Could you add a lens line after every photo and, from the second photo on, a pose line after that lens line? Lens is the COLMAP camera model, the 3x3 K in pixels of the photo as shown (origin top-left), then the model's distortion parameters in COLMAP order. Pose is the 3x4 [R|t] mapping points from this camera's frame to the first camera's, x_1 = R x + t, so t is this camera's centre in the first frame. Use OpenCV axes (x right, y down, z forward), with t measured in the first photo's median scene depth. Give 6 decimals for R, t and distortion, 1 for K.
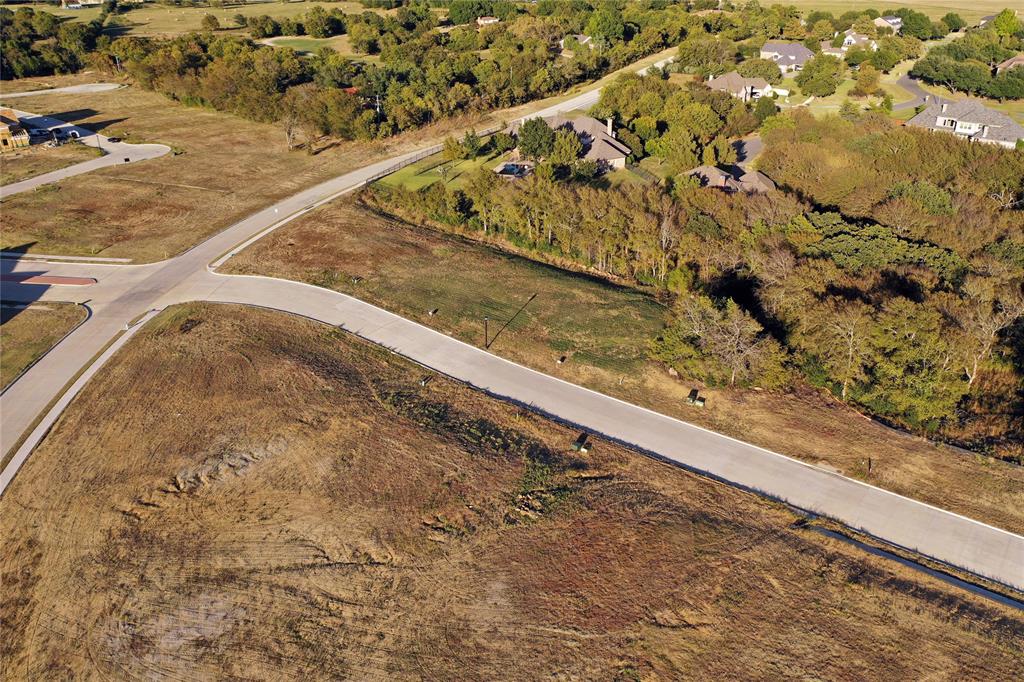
lens RADIAL K [[804.8, 0, 517.8], [0, 804.8, 346.8], [0, 0, 1]] dist [-0.003698, 0.003571]
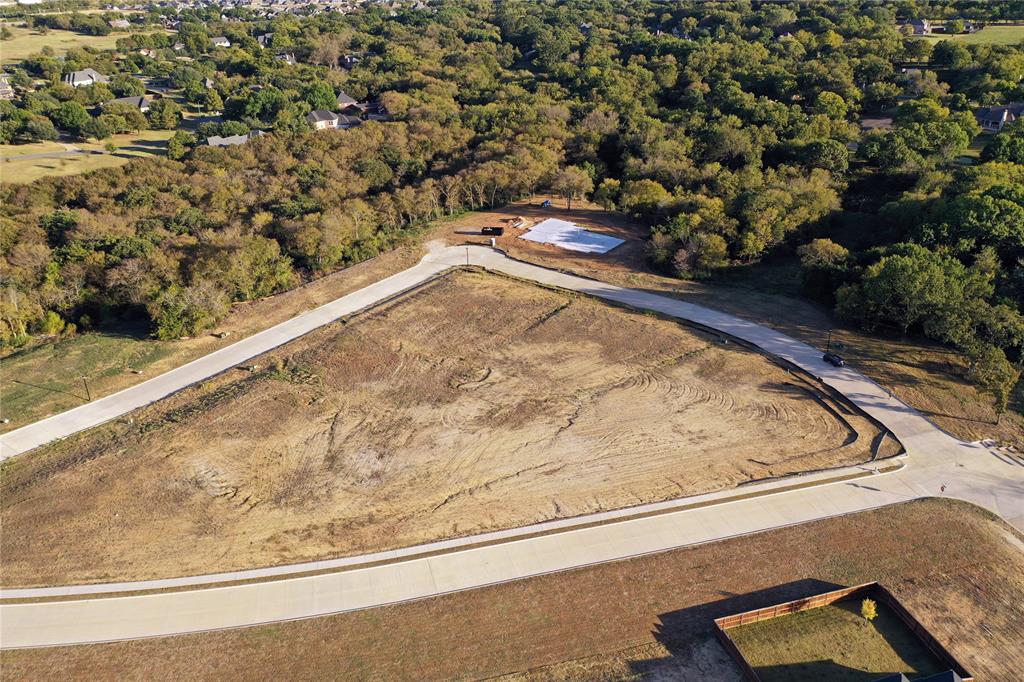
lens RADIAL K [[804.8, 0, 513.4], [0, 804.8, 340.7], [0, 0, 1]] dist [-0.003698, 0.003571]
pose [[0.004769, -0.431939, 0.901890, -1.118770], [0.461344, 0.801133, 0.381244, -0.244846], [-0.887208, 0.414264, 0.203093, 0.120834]]
